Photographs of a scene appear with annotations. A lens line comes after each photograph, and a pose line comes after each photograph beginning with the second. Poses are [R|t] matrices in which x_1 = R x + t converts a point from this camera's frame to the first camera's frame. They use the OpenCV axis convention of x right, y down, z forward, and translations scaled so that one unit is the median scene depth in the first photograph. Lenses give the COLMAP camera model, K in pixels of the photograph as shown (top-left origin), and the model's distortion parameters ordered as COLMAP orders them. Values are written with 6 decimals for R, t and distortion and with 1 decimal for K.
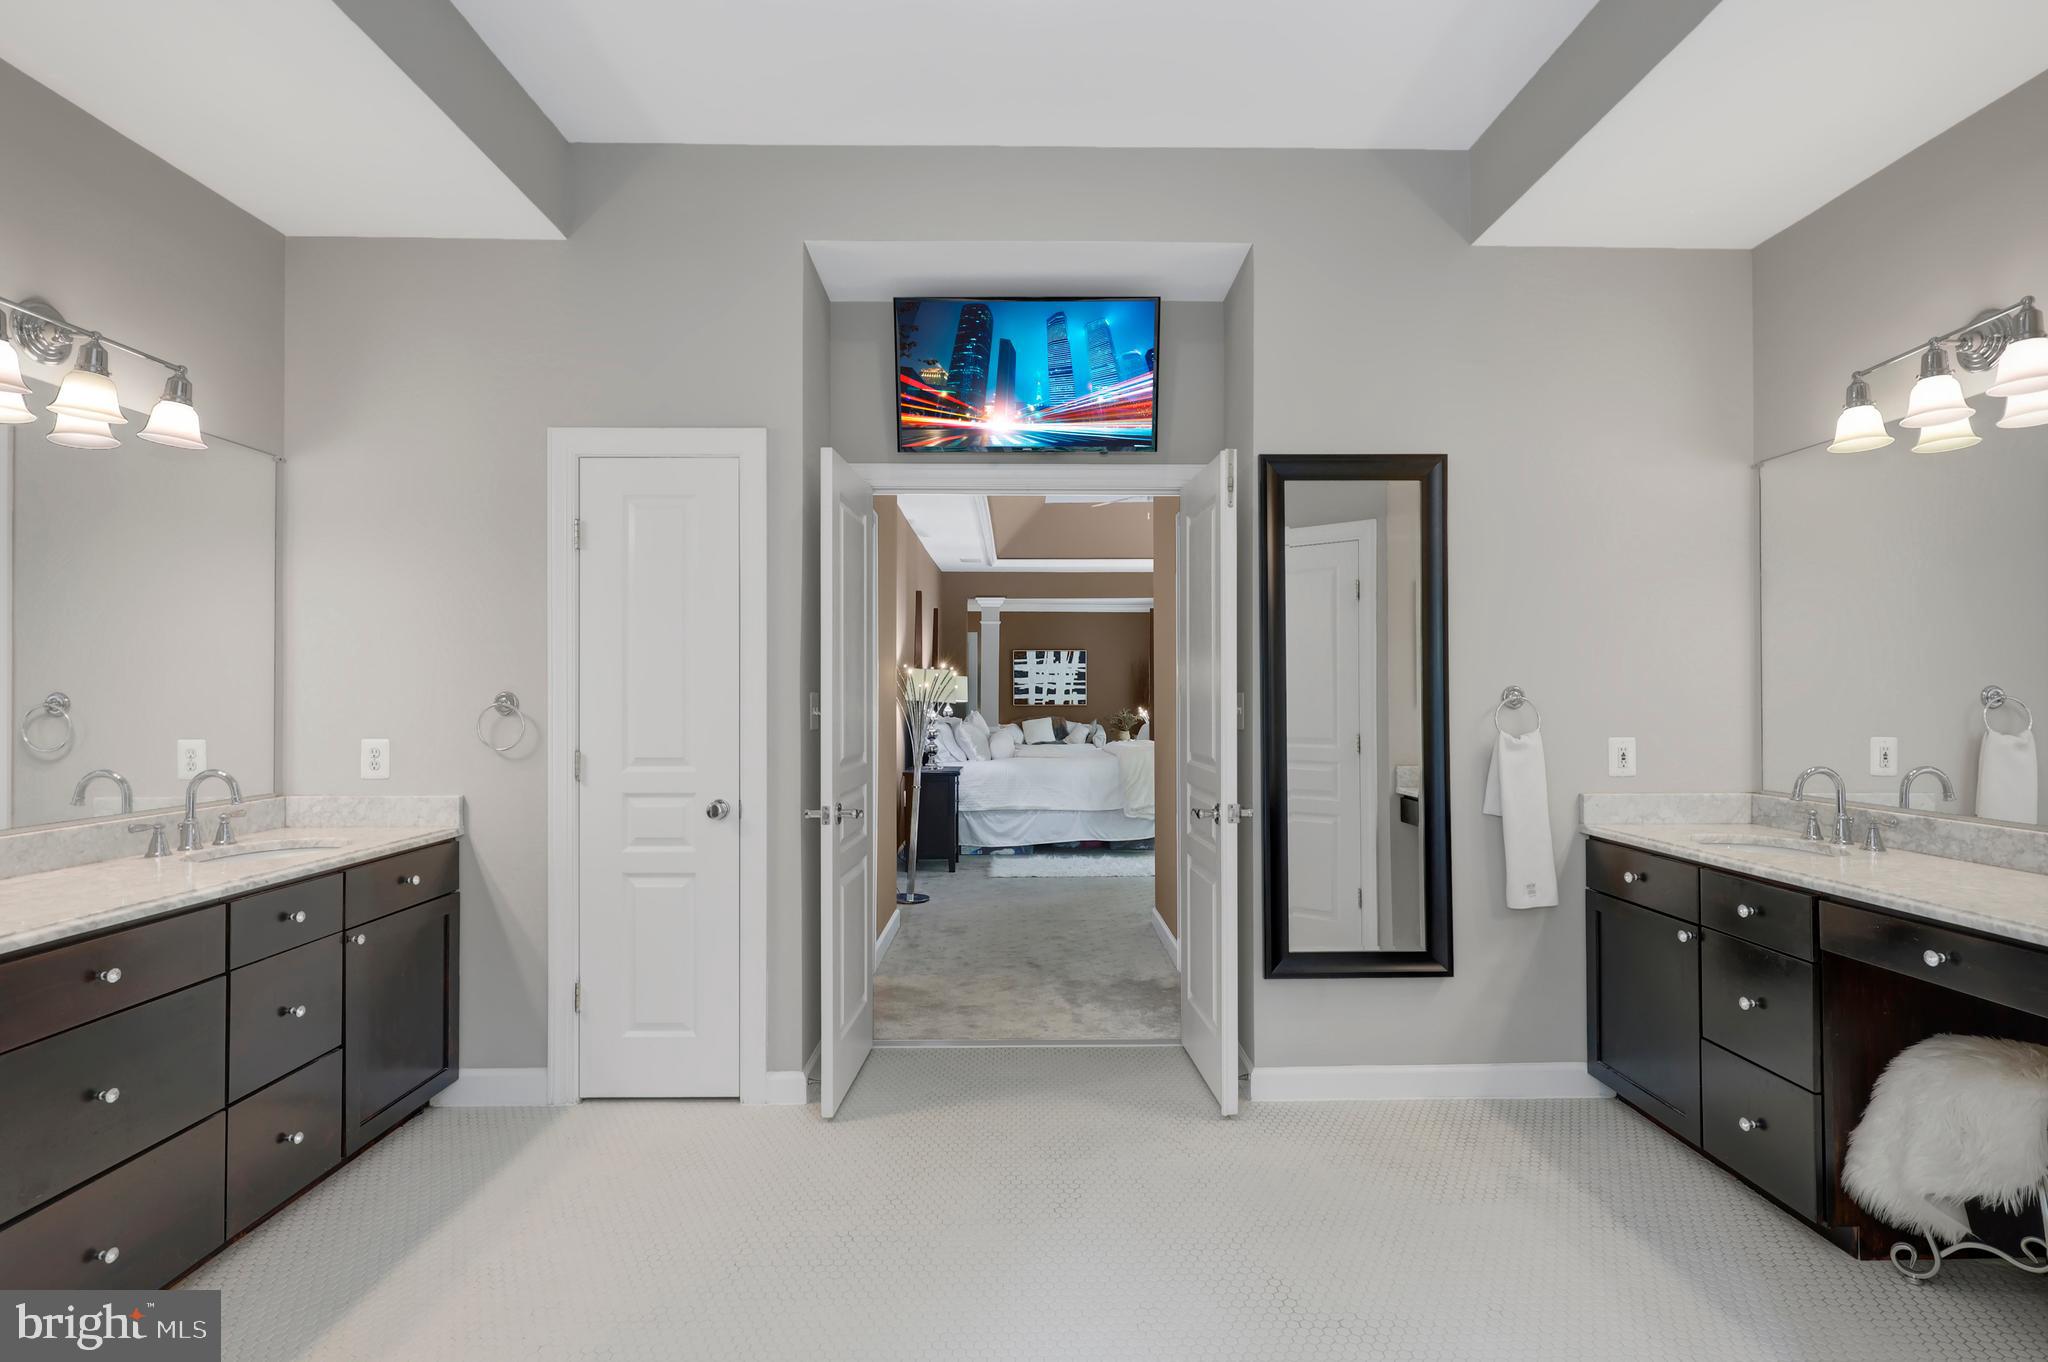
lens RADIAL K [[984.1, 0, 1013.7], [0, 984.1, 687.5], [0, 0, 1]] dist [0.002216, -0.000137]
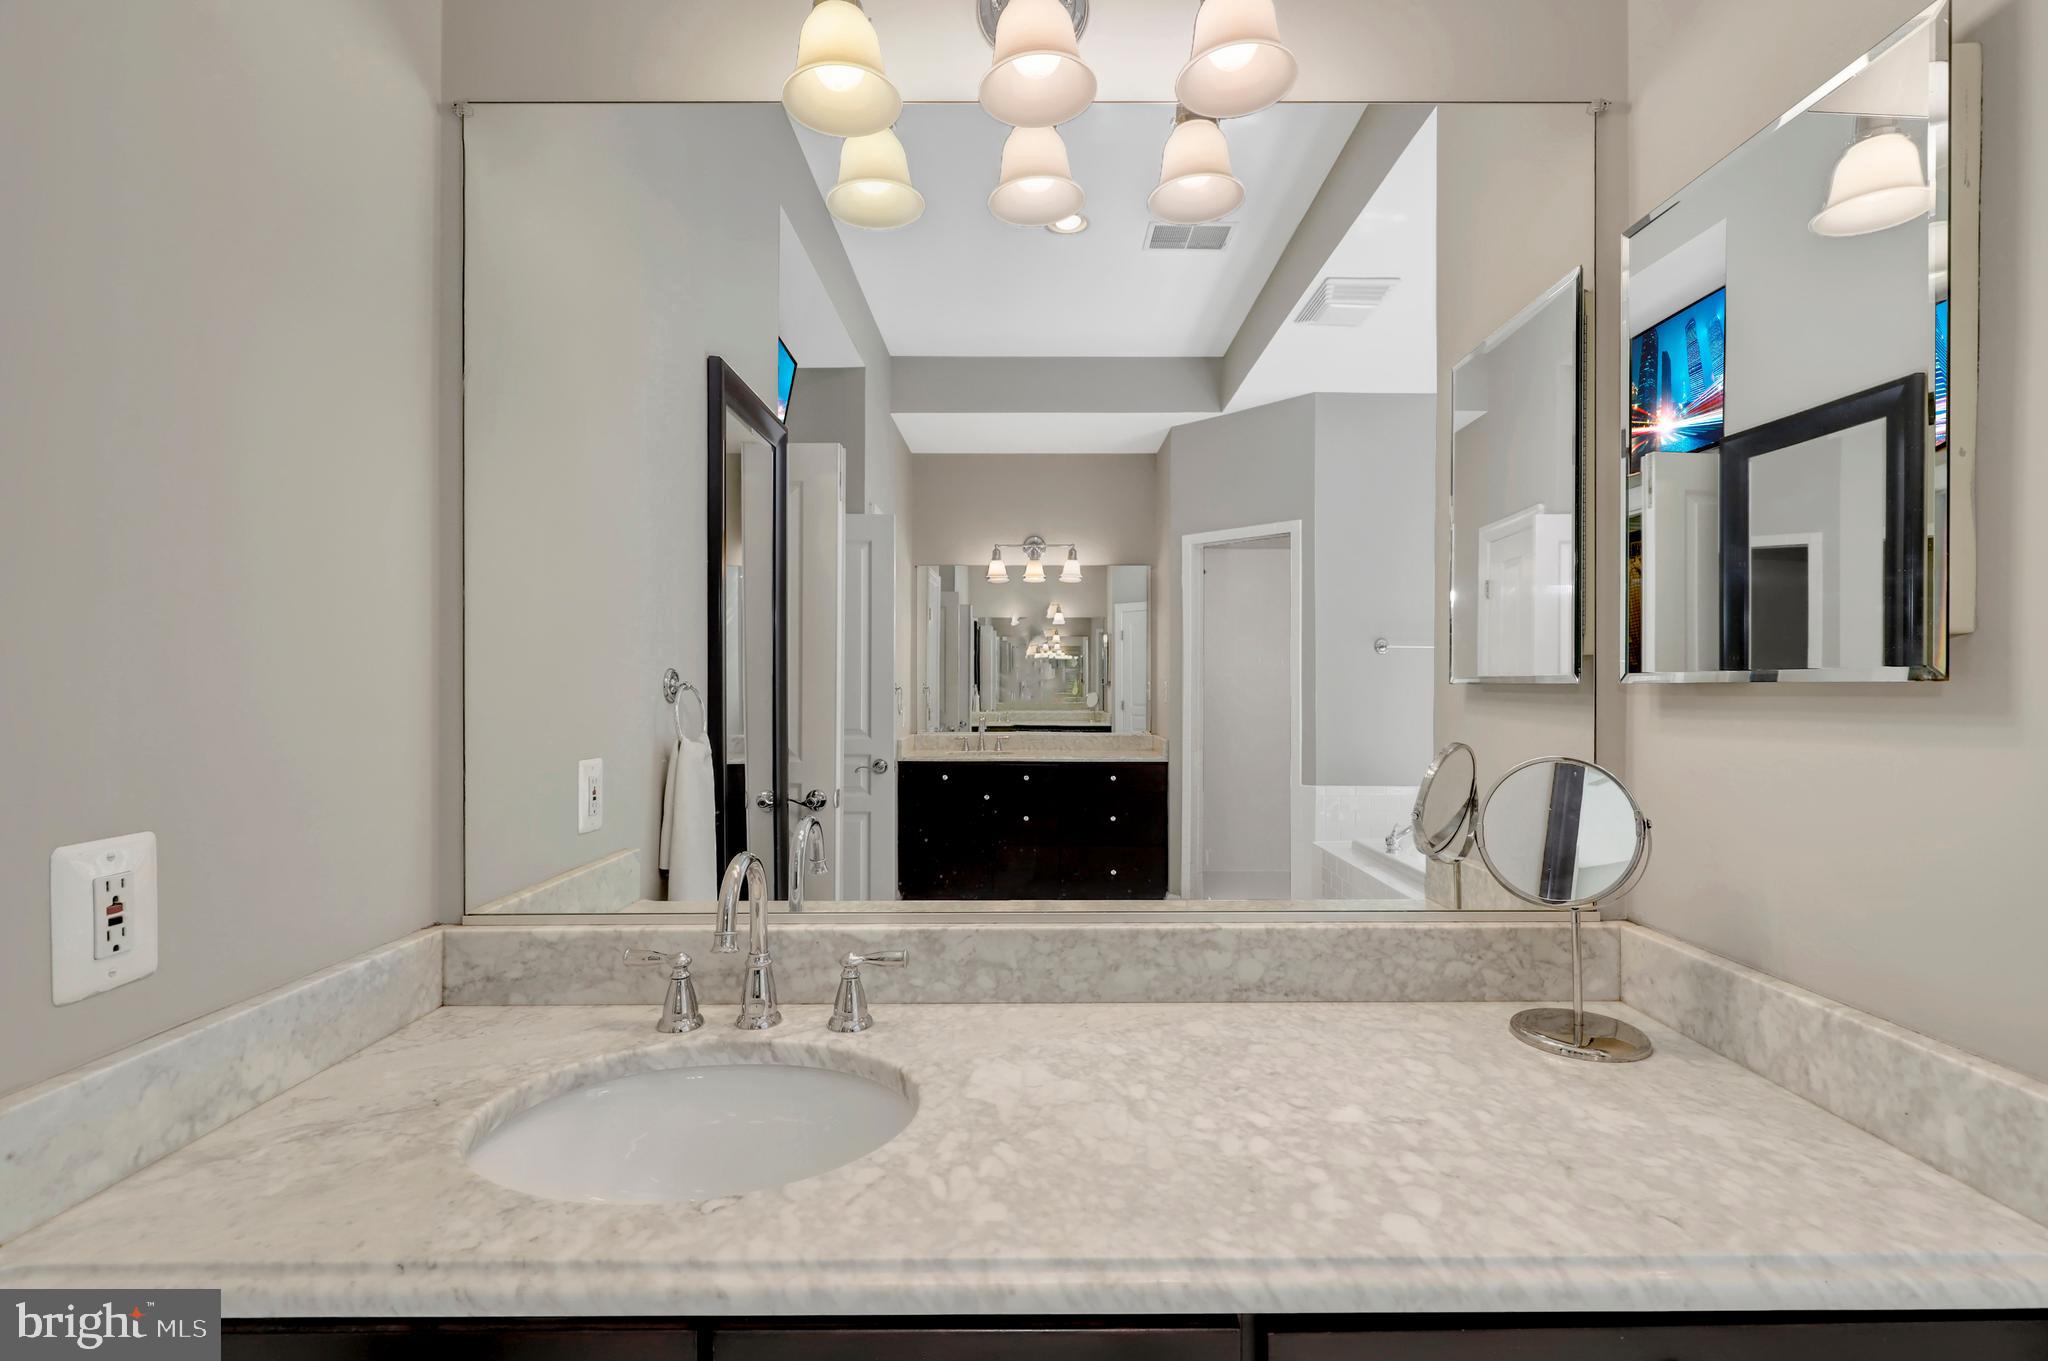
lens RADIAL K [[941.3, 0, 1031.5], [0, 941.3, 671.6], [0, 0, 1]] dist [0.002562, -0.000761]
pose [[-0.006469, 0.006635, 0.999957, 0.359154], [-0.006221, 0.999958, -0.006676, 0.006075], [-0.999960, -0.006264, -0.006428, 0.743422]]
